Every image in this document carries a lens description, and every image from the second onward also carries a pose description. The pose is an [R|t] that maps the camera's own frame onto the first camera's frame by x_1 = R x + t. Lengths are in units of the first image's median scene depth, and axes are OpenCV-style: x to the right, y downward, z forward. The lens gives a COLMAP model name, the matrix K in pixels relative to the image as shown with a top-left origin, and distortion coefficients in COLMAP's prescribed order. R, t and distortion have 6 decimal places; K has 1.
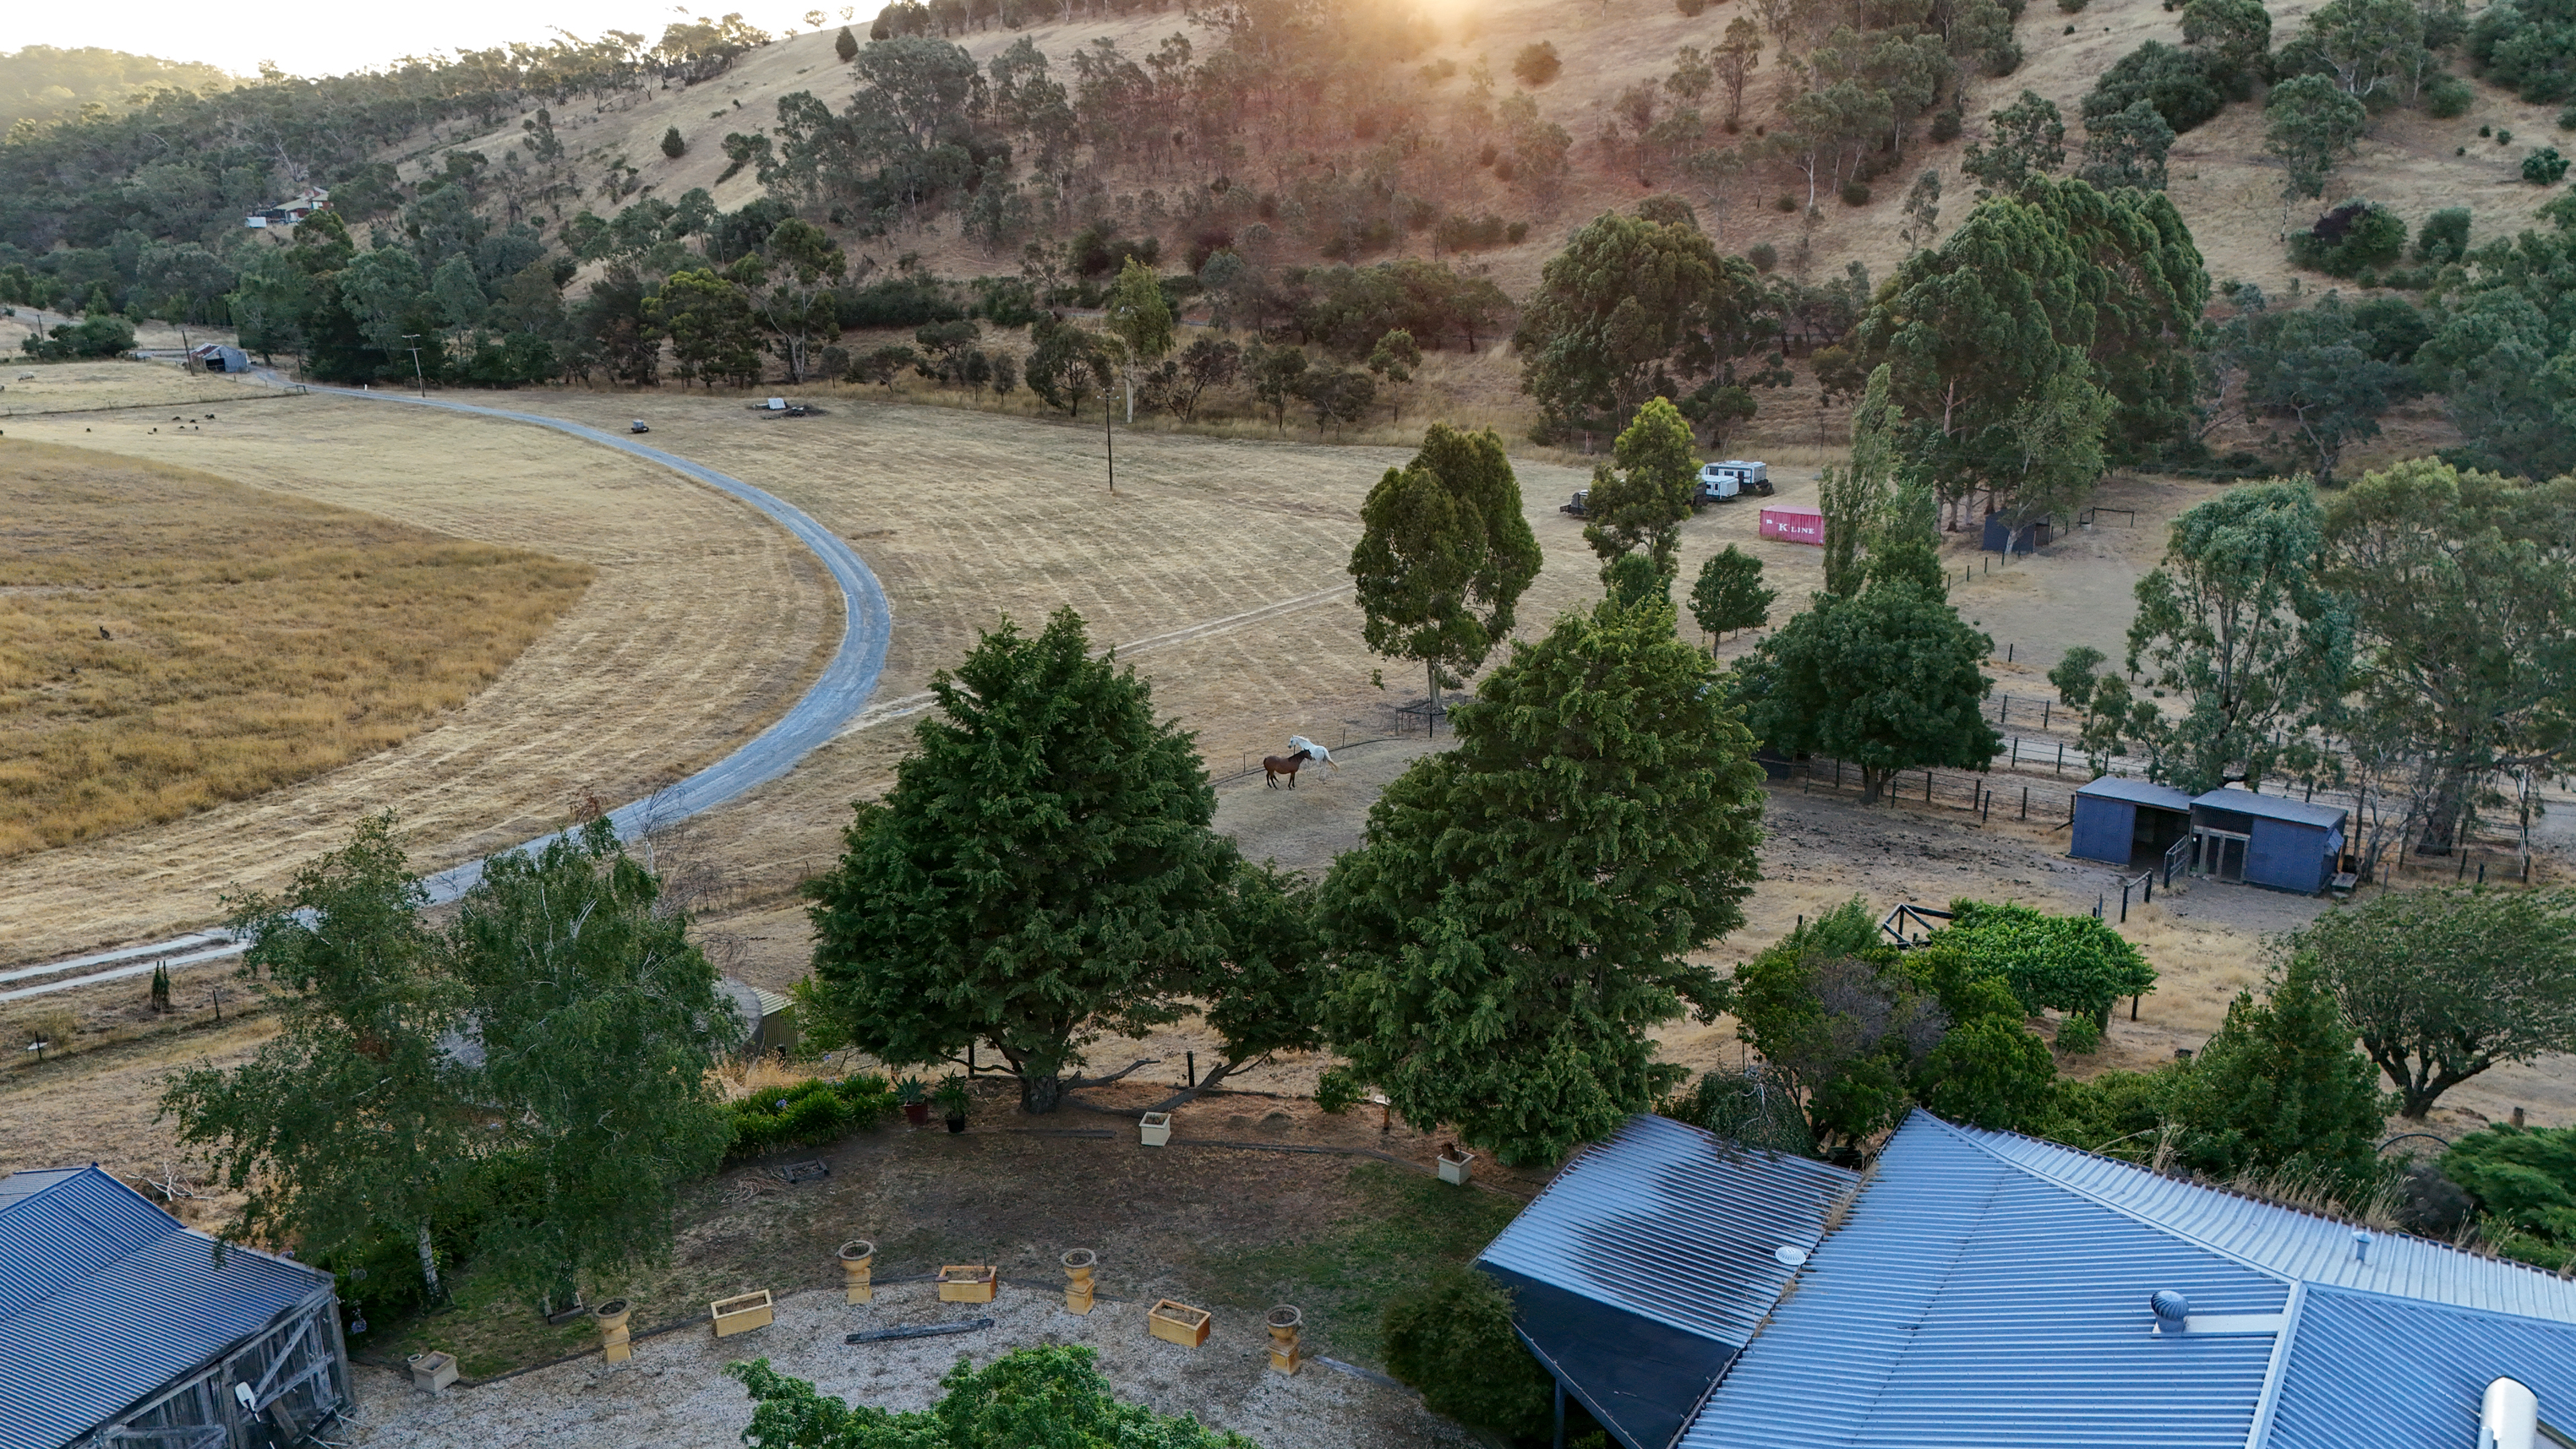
lens RADIAL K [[1859.5, 0, 1288.0], [0, 1859.5, 724.5], [0, 0, 1]] dist [0.037878, -0.004638]
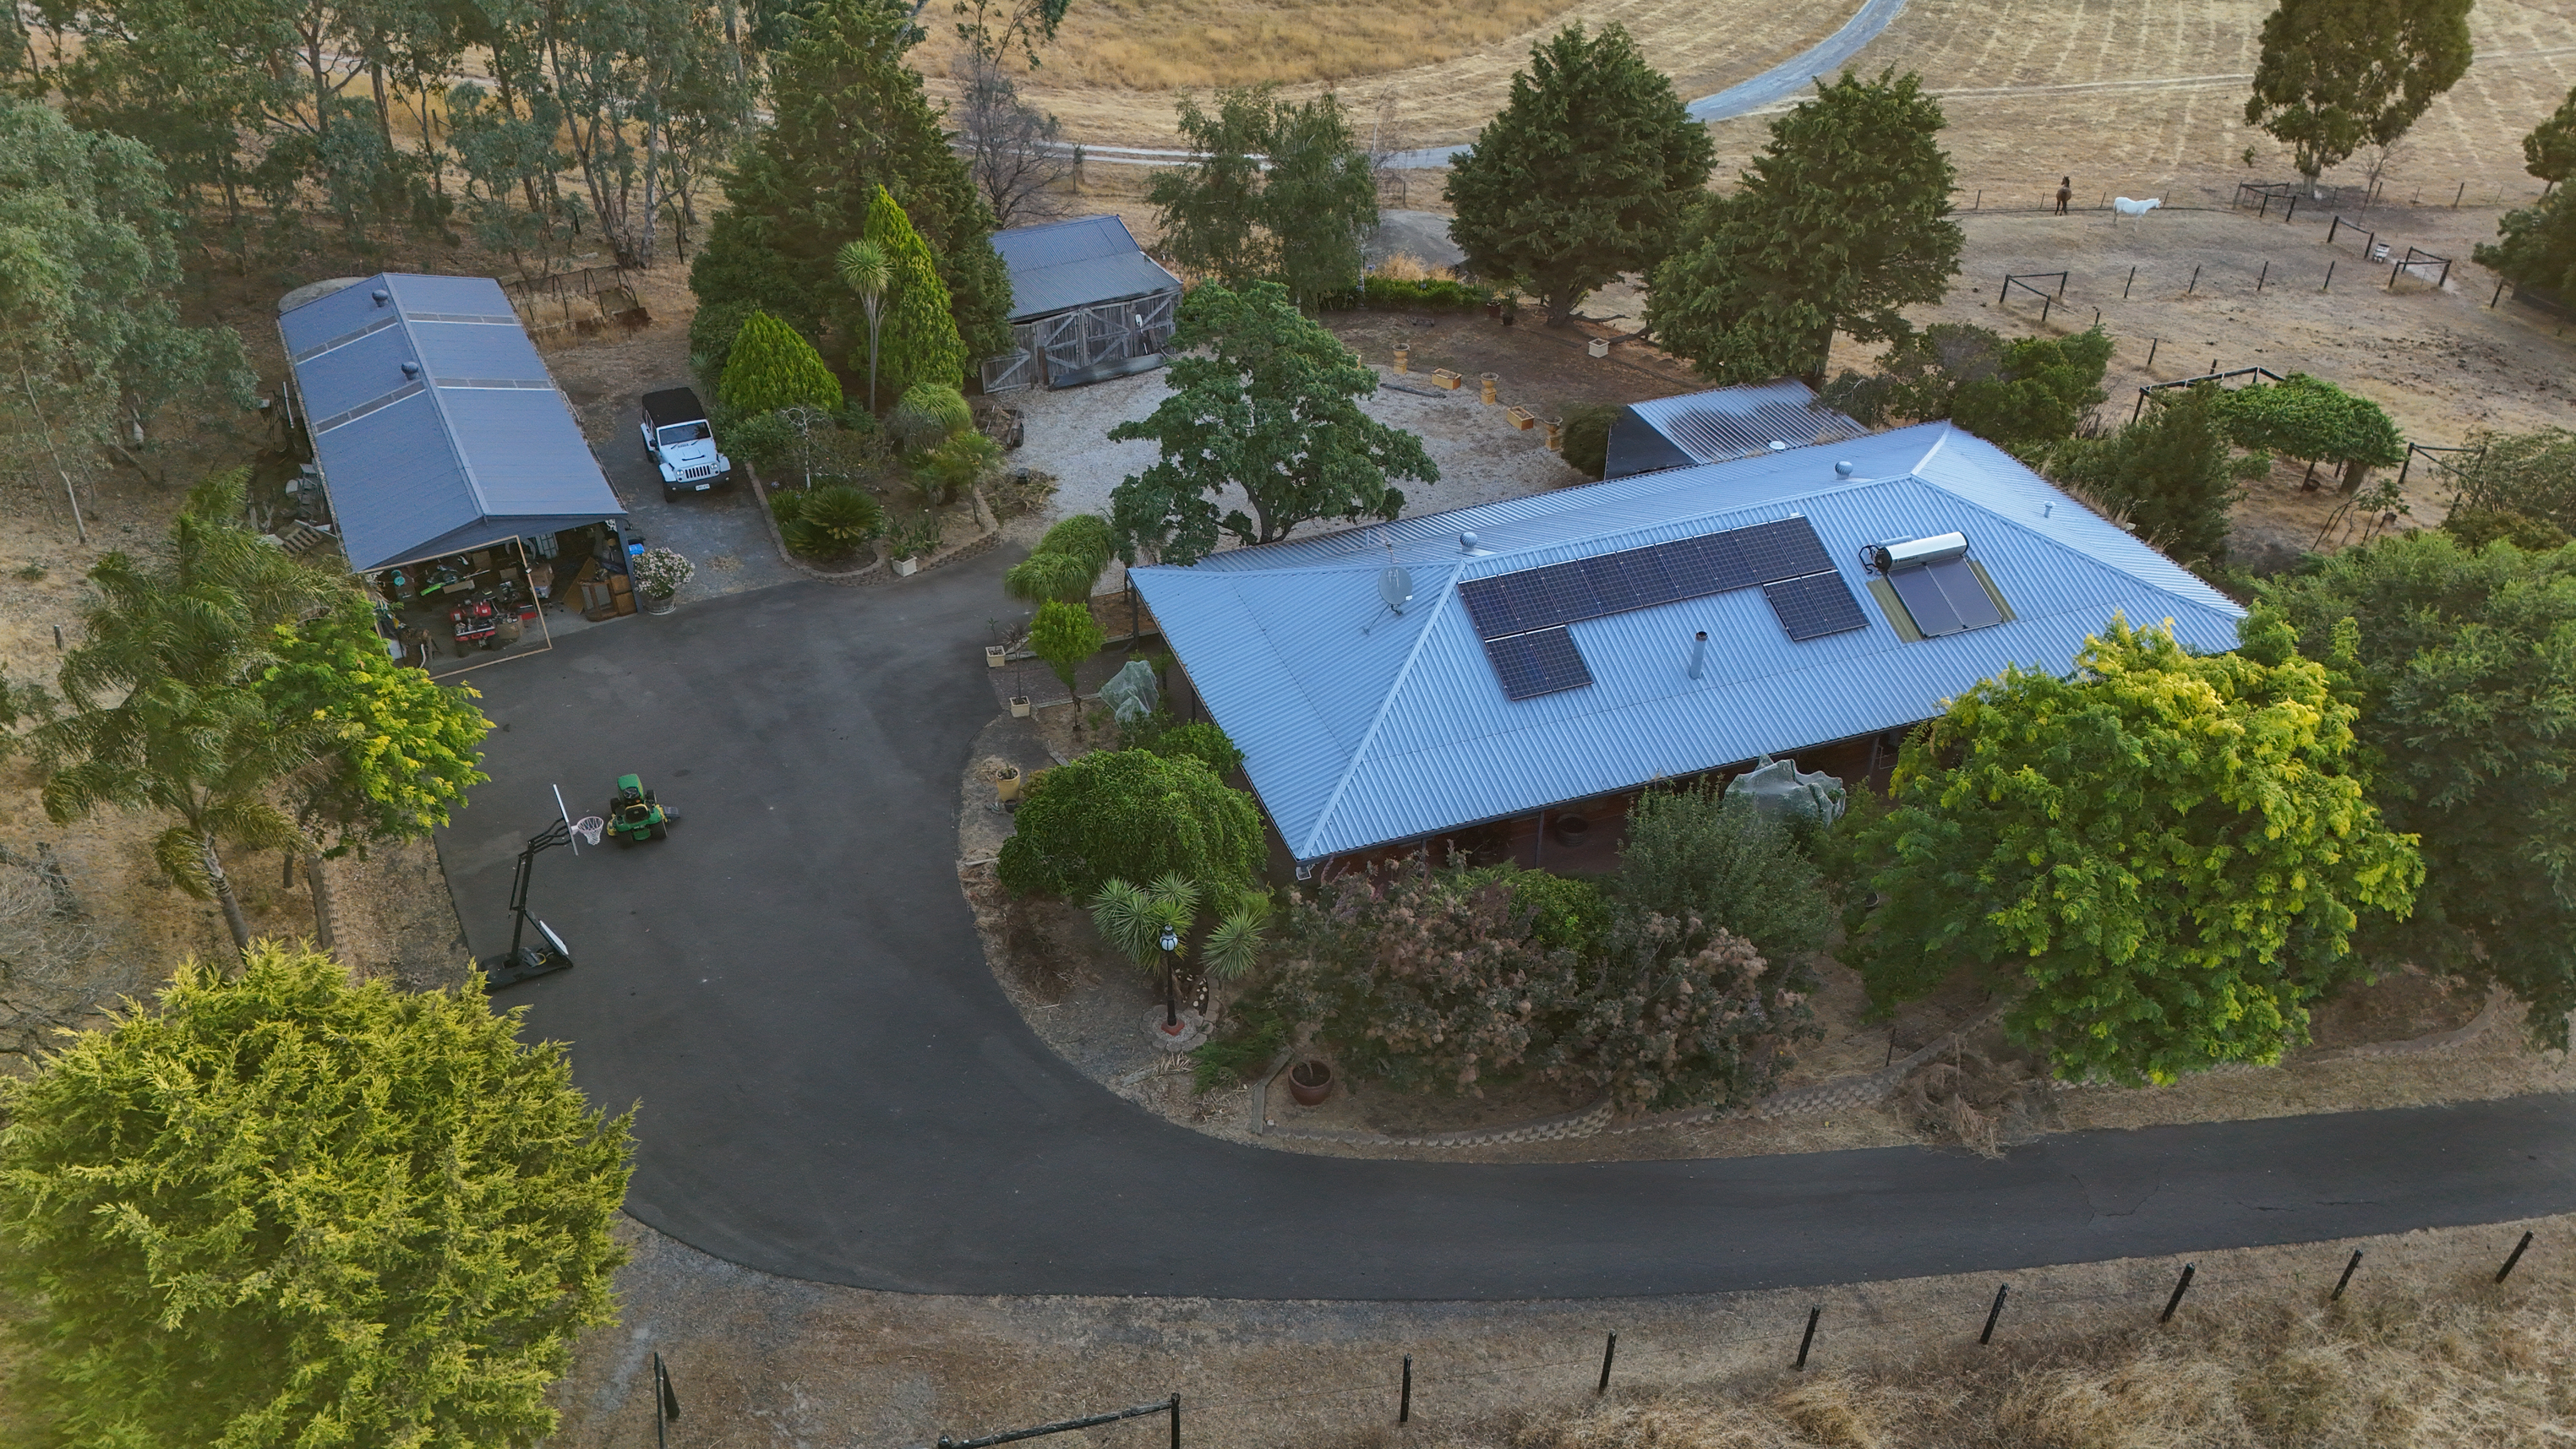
lens RADIAL K [[1859.5, 0, 1288.0], [0, 1859.5, 724.5], [0, 0, 1]] dist [0.037878, -0.004638]
pose [[0.801659, 0.346631, -0.487021, 0.684603], [-0.180268, 0.916968, 0.355912, -0.026931], [0.569953, -0.197526, 0.797582, -0.634124]]
